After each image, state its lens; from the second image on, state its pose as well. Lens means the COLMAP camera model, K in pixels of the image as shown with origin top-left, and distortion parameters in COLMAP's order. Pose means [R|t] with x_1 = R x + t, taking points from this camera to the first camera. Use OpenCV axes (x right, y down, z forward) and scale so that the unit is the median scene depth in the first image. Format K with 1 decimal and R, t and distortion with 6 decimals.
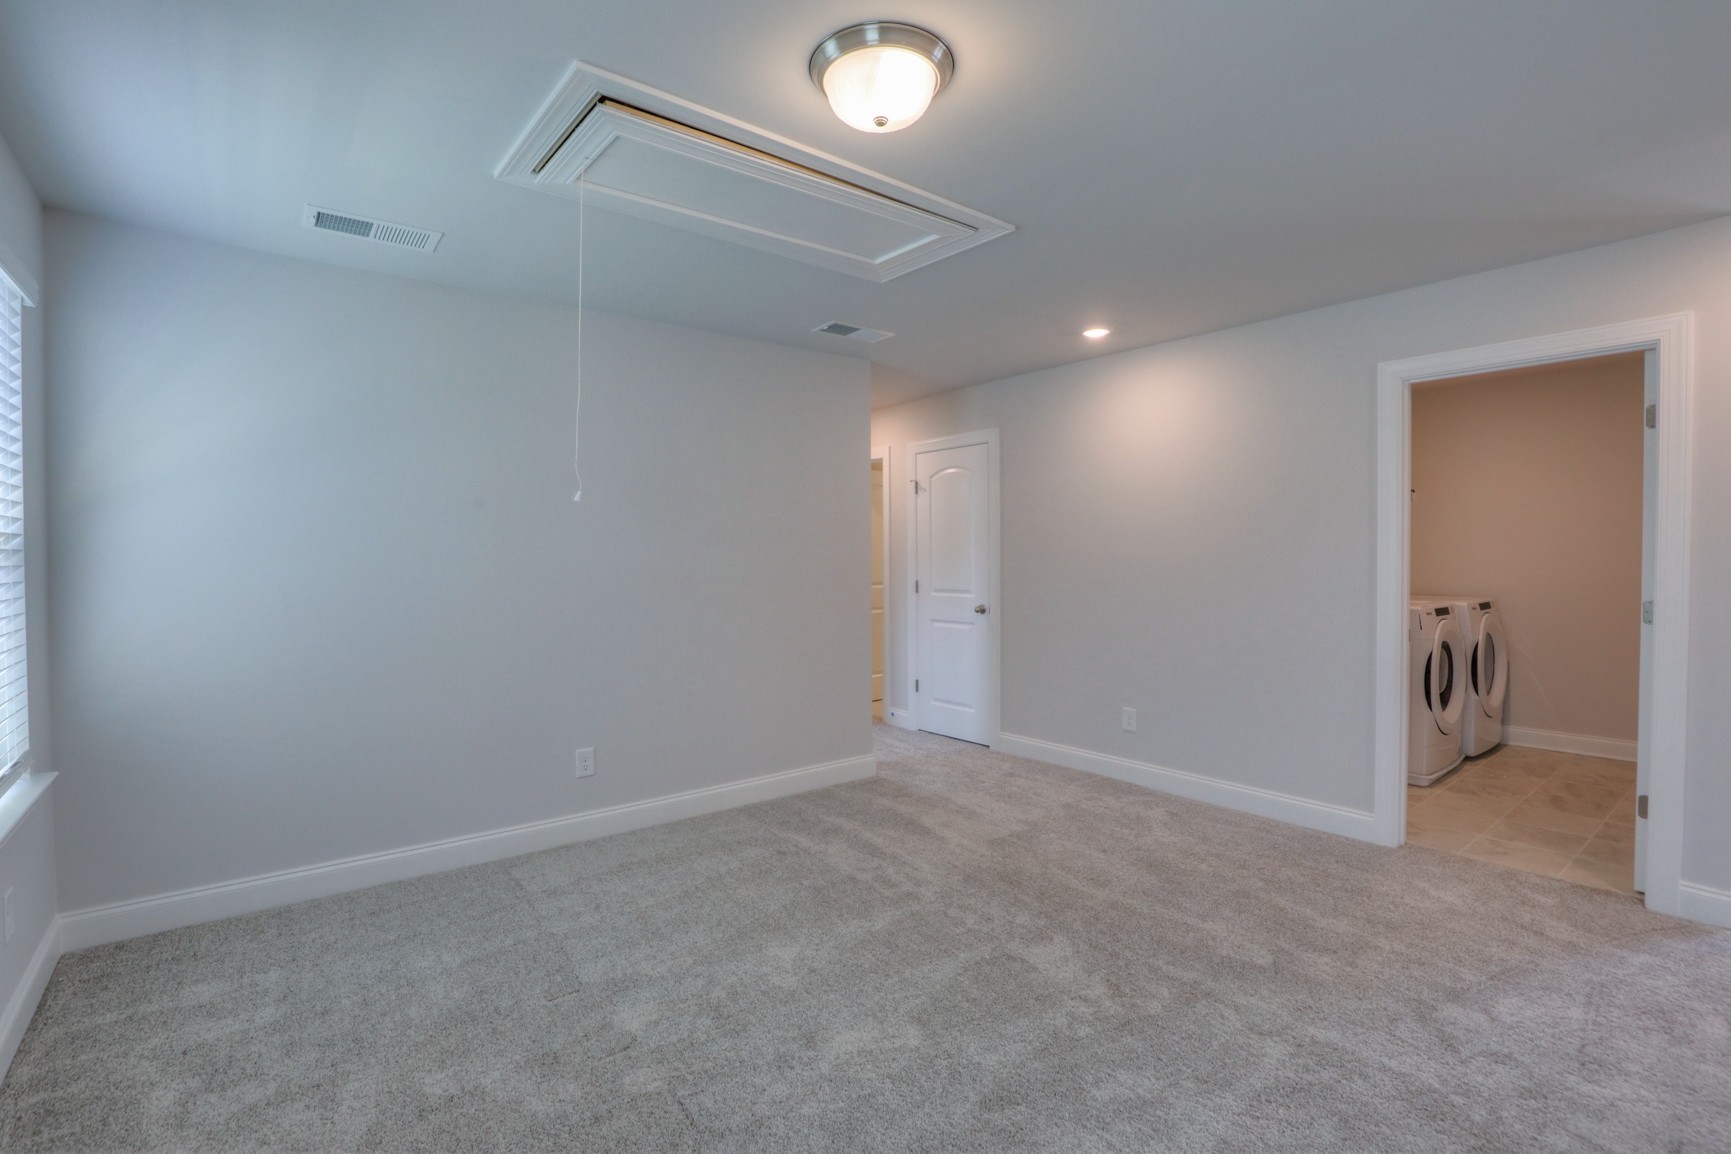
lens RADIAL K [[800.9, 0, 865.5], [0, 800.9, 575.1], [0, 0, 1]] dist [-0.036272, 0.004965]
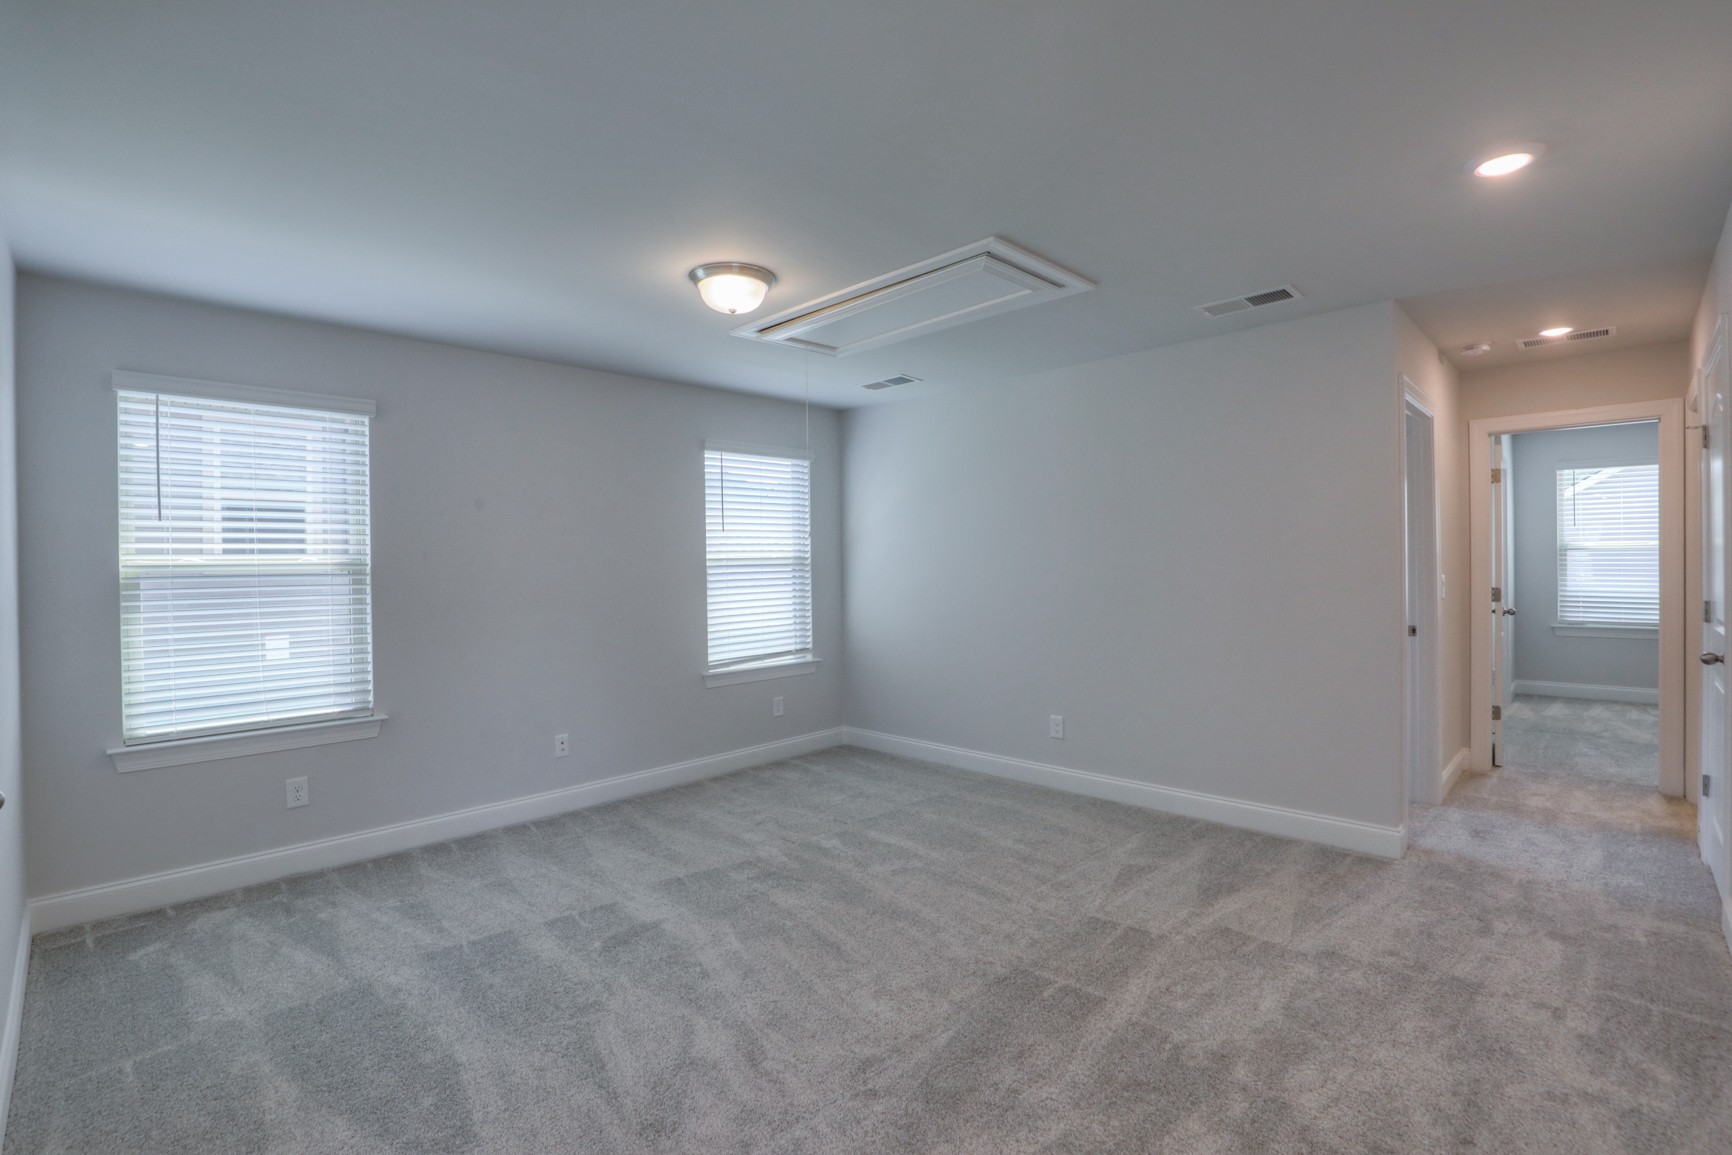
lens RADIAL K [[801.4, 0, 861.8], [0, 801.4, 567.3], [0, 0, 1]] dist [-0.036272, 0.004965]
pose [[0.114785, 0.003500, -0.993384, 0.828826], [-0.013736, 0.999904, 0.001936, -0.015899], [0.993295, 0.013423, 0.114822, 0.517255]]
